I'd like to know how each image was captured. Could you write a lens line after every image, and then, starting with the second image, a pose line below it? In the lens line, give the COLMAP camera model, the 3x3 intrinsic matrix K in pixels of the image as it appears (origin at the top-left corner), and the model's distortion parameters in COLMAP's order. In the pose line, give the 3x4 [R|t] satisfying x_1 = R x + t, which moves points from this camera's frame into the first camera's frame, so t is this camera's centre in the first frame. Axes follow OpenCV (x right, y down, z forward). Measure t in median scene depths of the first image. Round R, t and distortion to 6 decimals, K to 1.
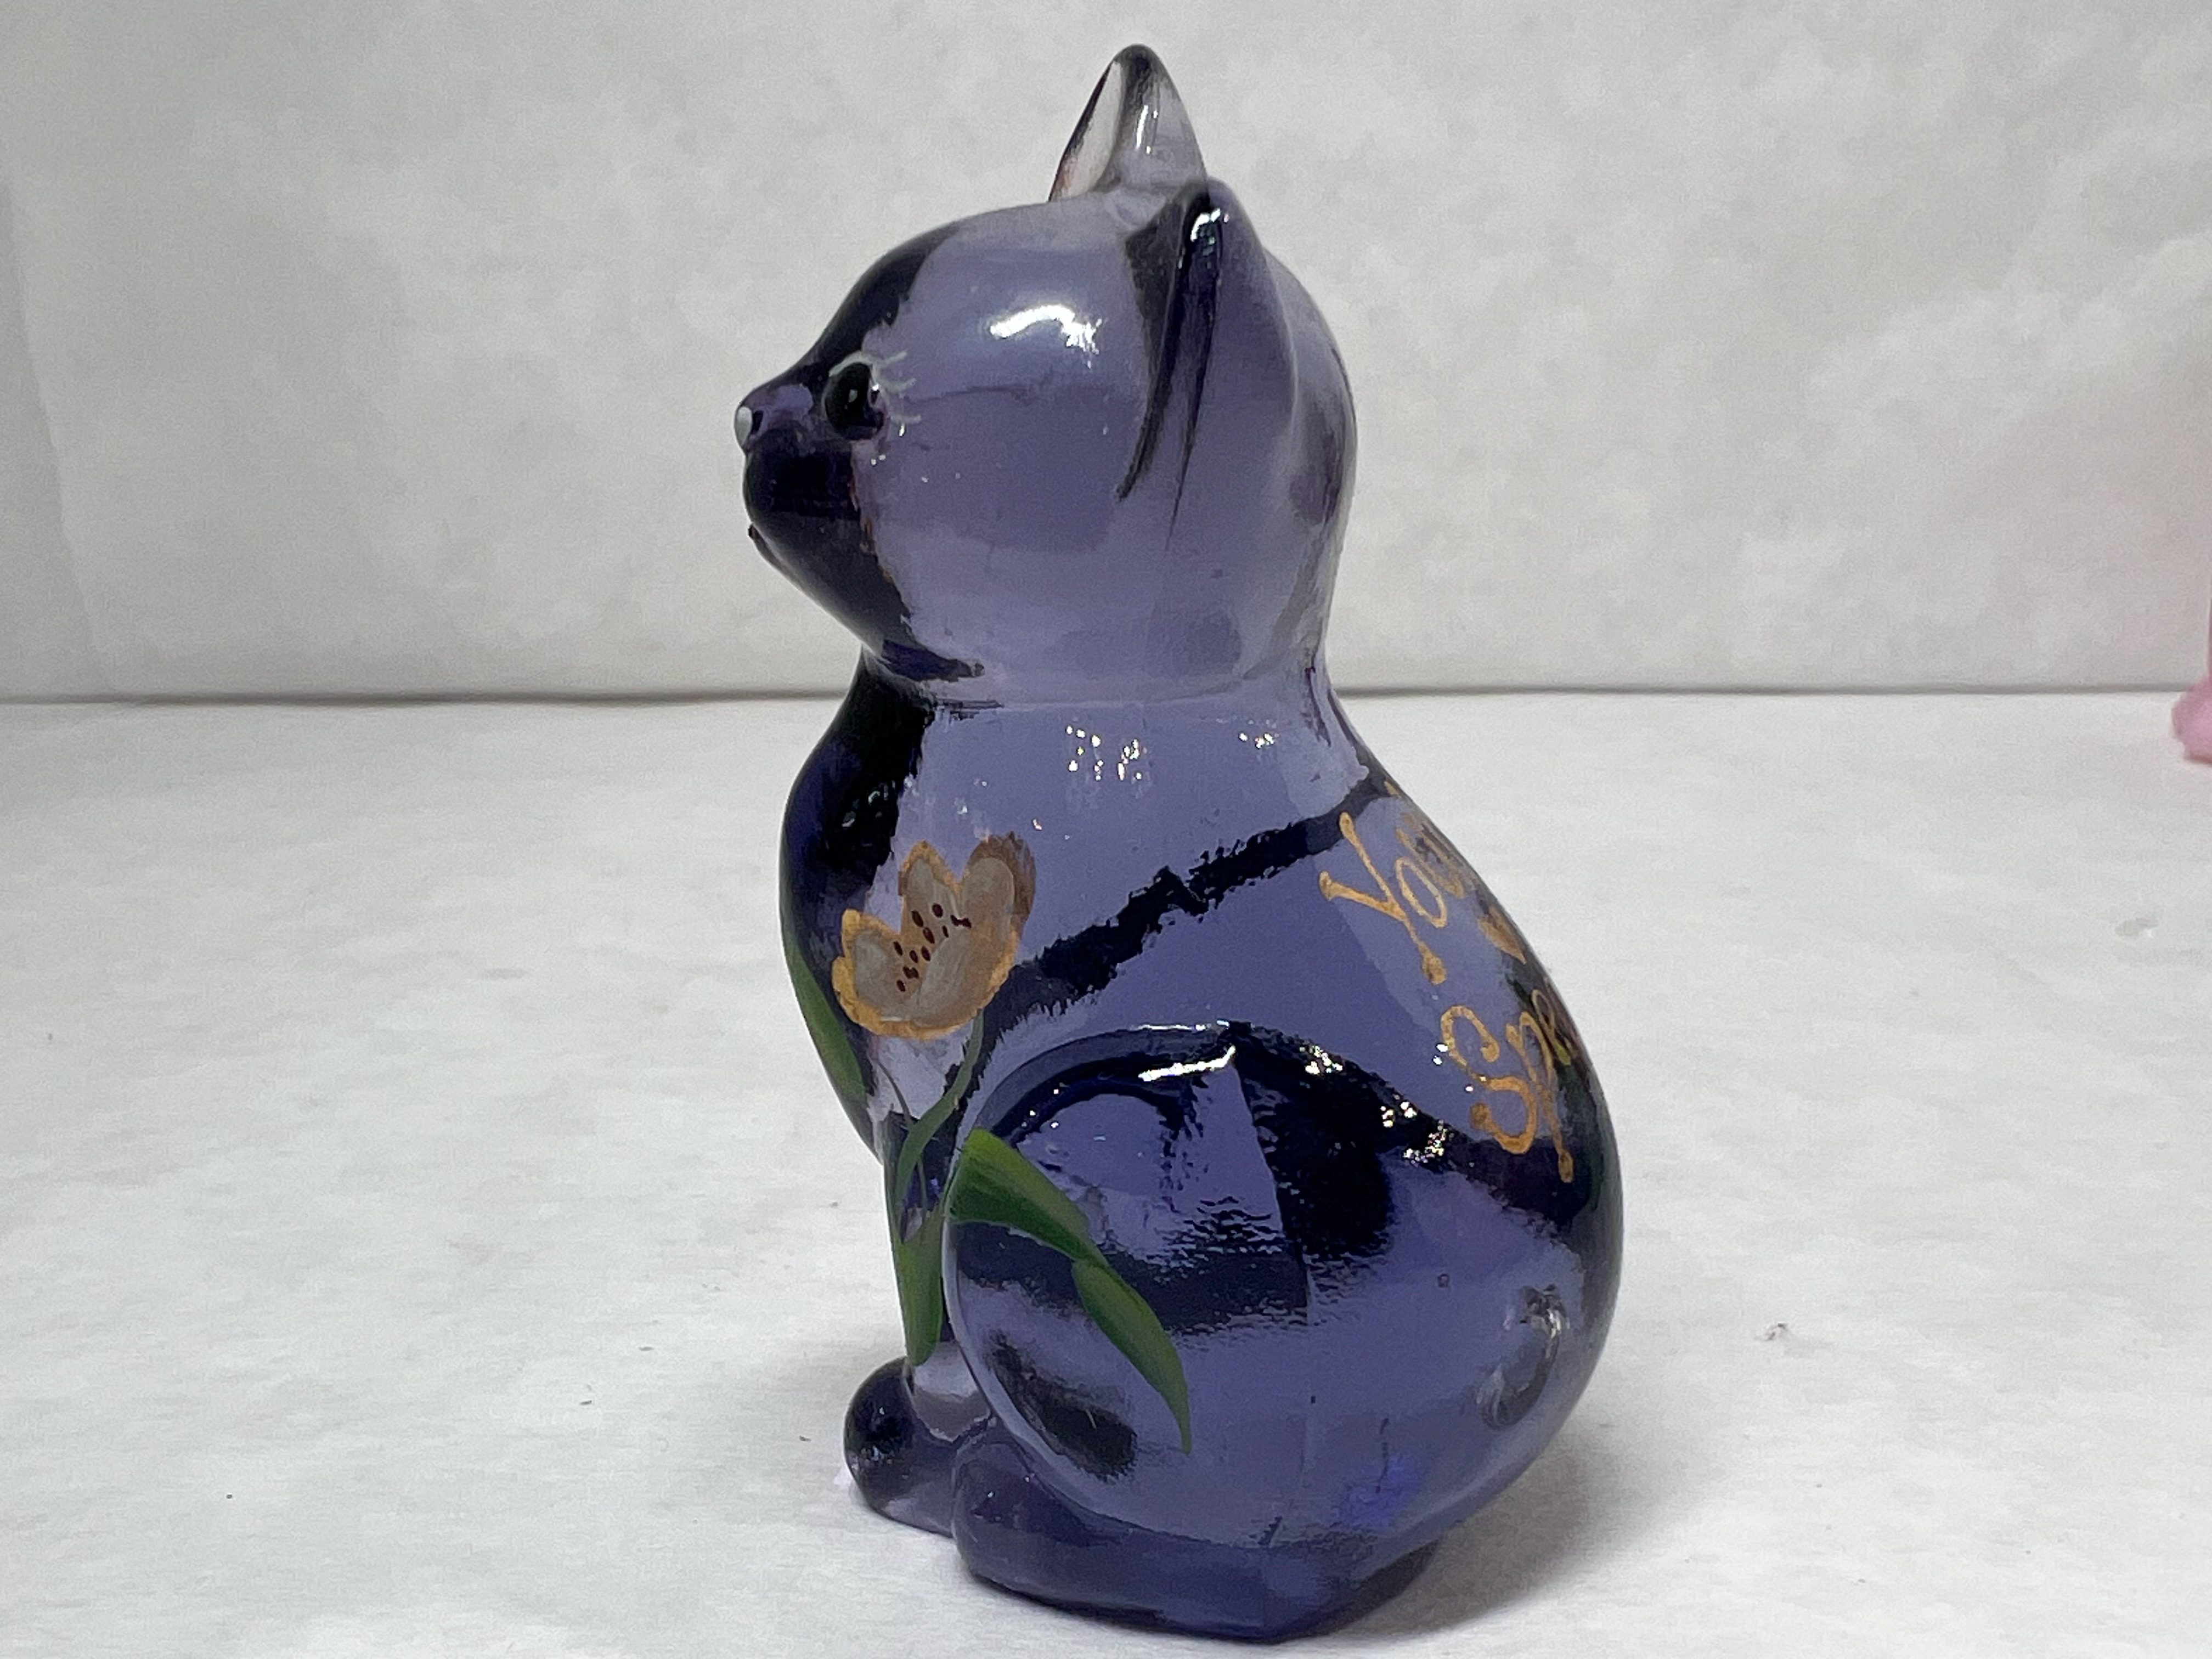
lens RADIAL K [[2307.4, 0, 1079.4], [0, 2307.4, 855.4], [0, 0, 1]] dist [-0.003245, 0.000000]
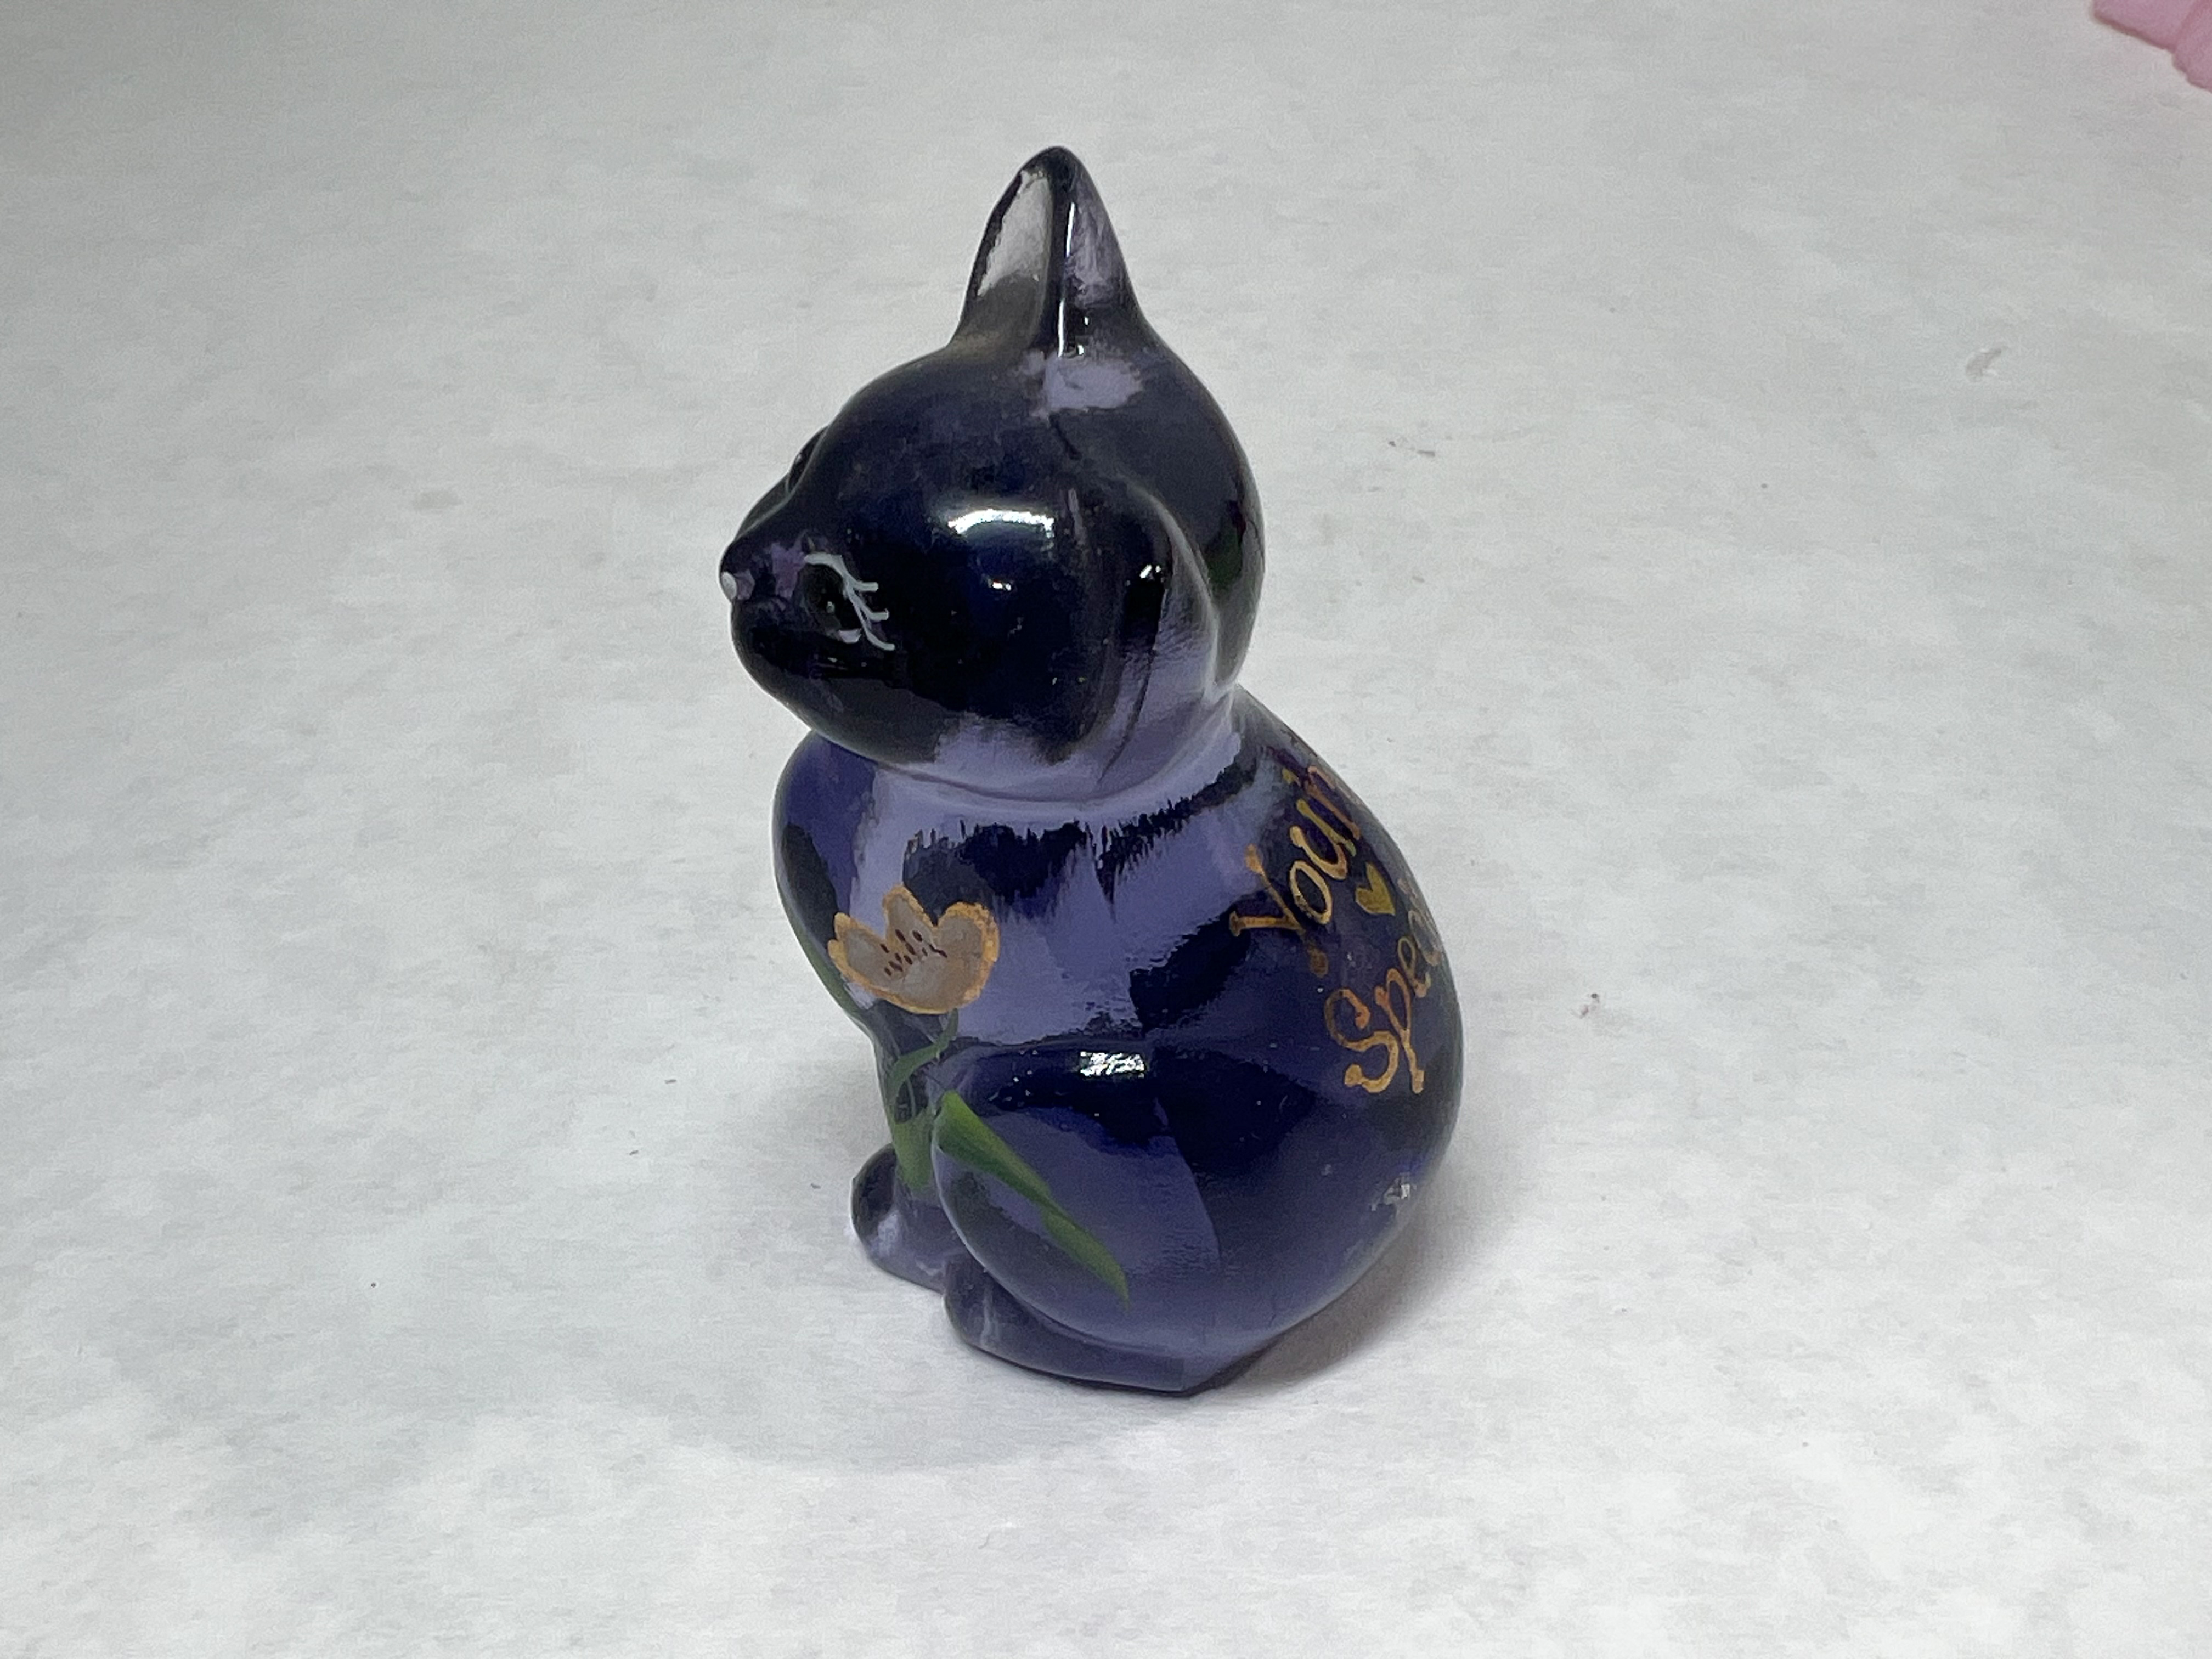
lens RADIAL K [[2433.6, 0, 1098.7], [0, 2433.6, 816.2], [0, 0, 1]] dist [-0.000419, 0.000000]
pose [[0.997601, -0.043984, 0.053465, -0.028883], [0.016269, 0.899560, 0.436493, -0.541053], [-0.067293, -0.434576, 0.898118, -0.125000]]
